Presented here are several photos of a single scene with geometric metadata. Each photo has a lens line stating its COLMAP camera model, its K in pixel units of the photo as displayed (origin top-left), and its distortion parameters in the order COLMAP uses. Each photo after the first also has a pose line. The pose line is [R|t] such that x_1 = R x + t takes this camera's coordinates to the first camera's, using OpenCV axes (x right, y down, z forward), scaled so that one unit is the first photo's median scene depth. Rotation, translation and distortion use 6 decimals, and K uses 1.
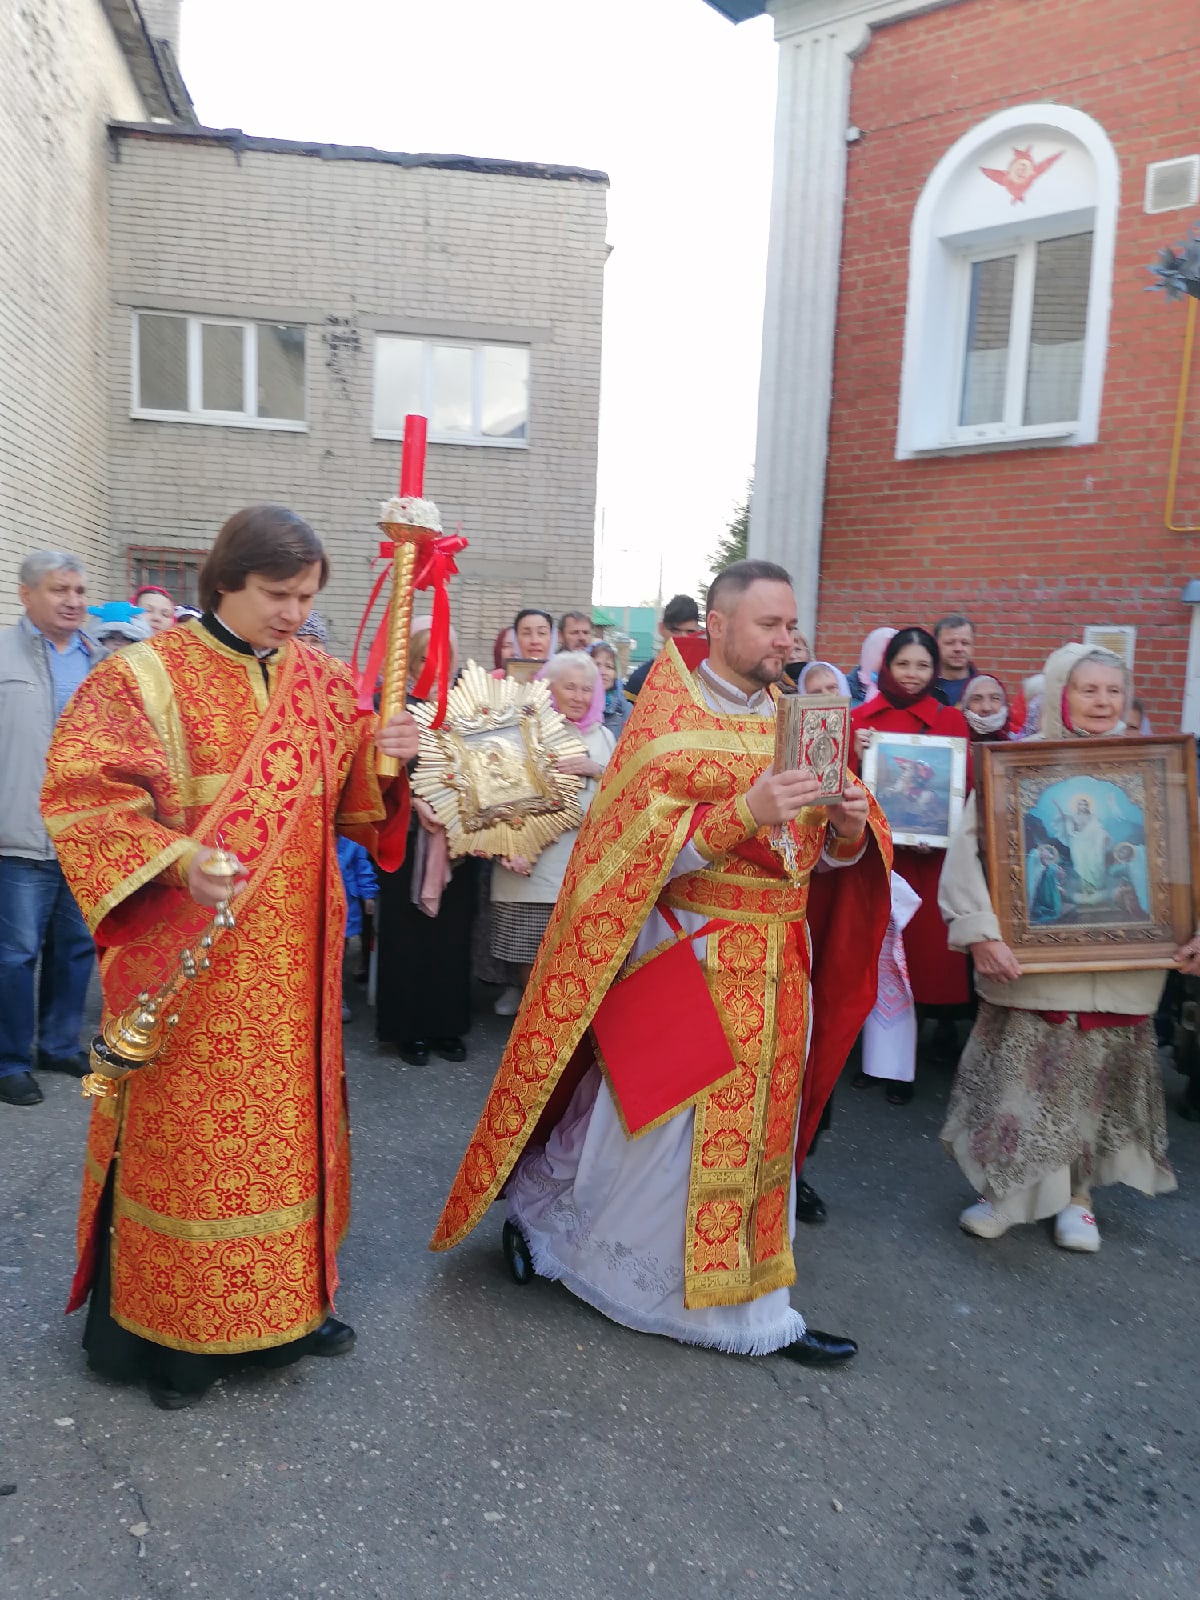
lens RADIAL K [[1170.2, 0, 581.9], [0, 1170.2, 802.1], [0, 0, 1]] dist [0.057754, -0.090091]
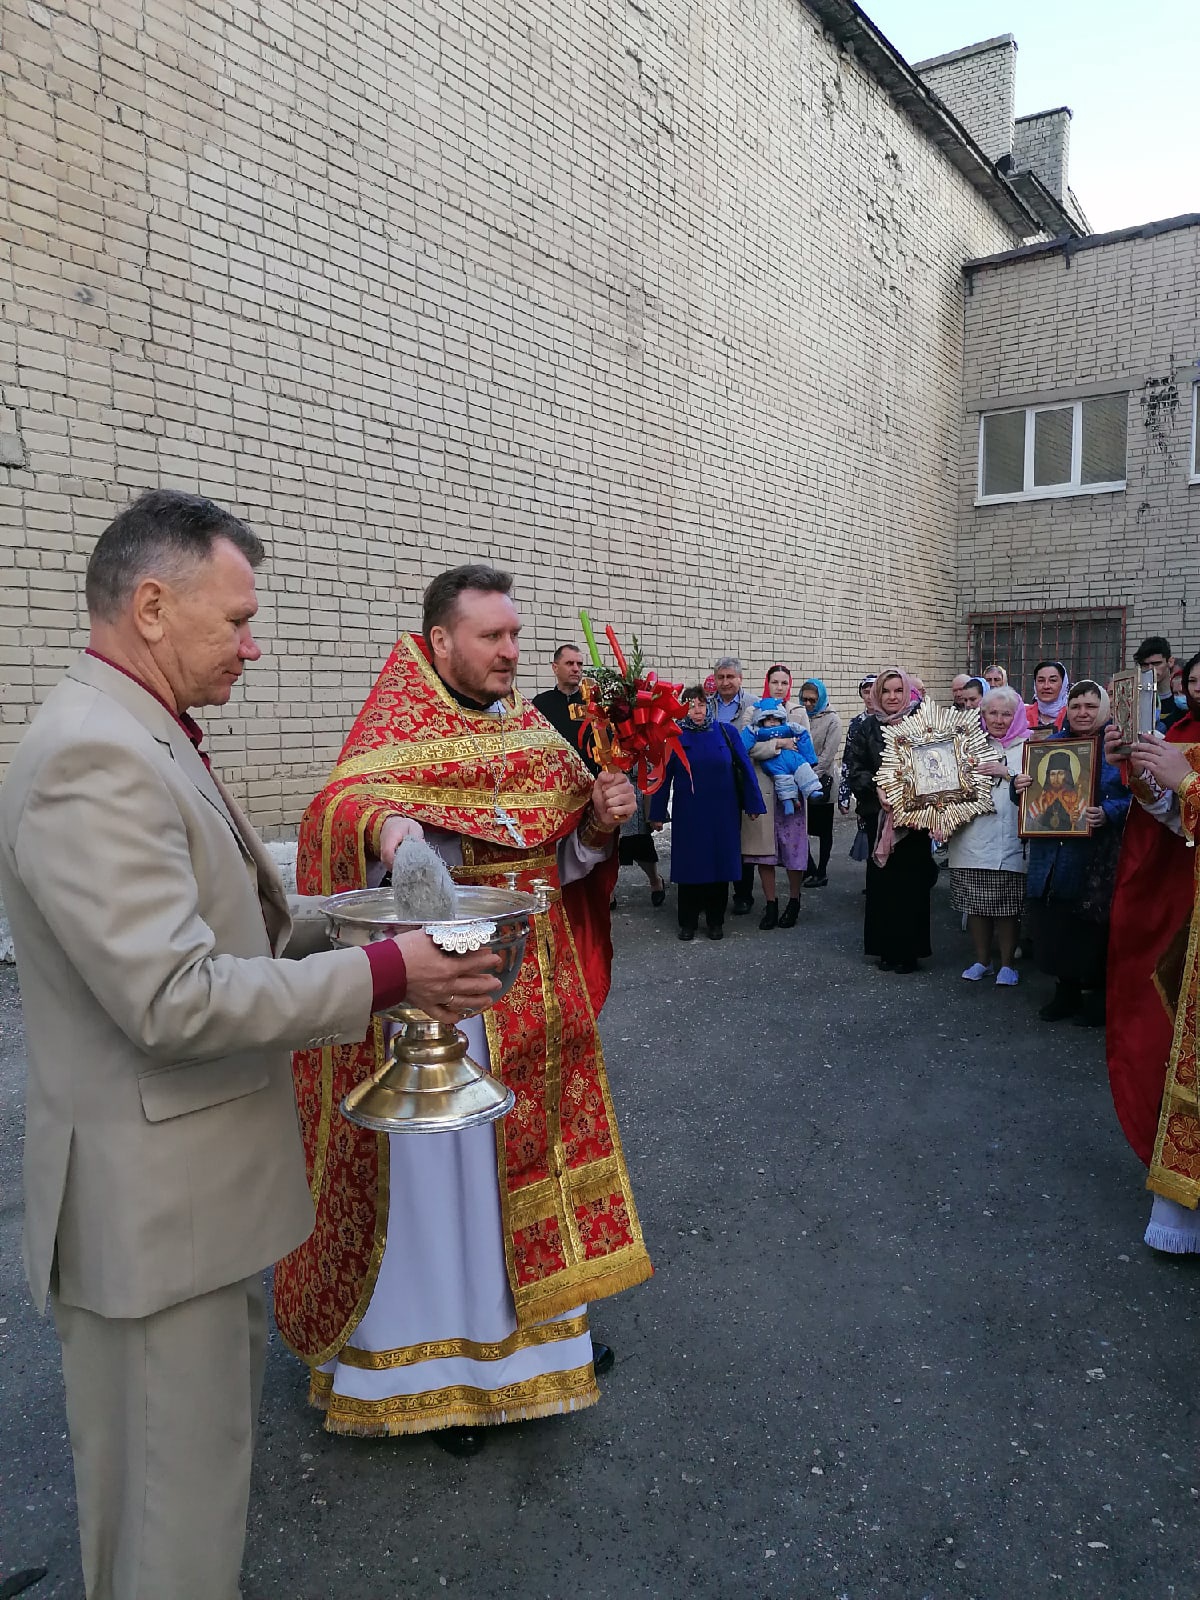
lens RADIAL K [[1170.2, 0, 581.9], [0, 1170.2, 802.1], [0, 0, 1]] dist [0.057754, -0.090091]
pose [[0.707358, 0.005997, -0.706830, 0.178874], [-0.037281, 0.998889, -0.028833, 0.019279], [0.705872, 0.046746, 0.706796, -0.098074]]
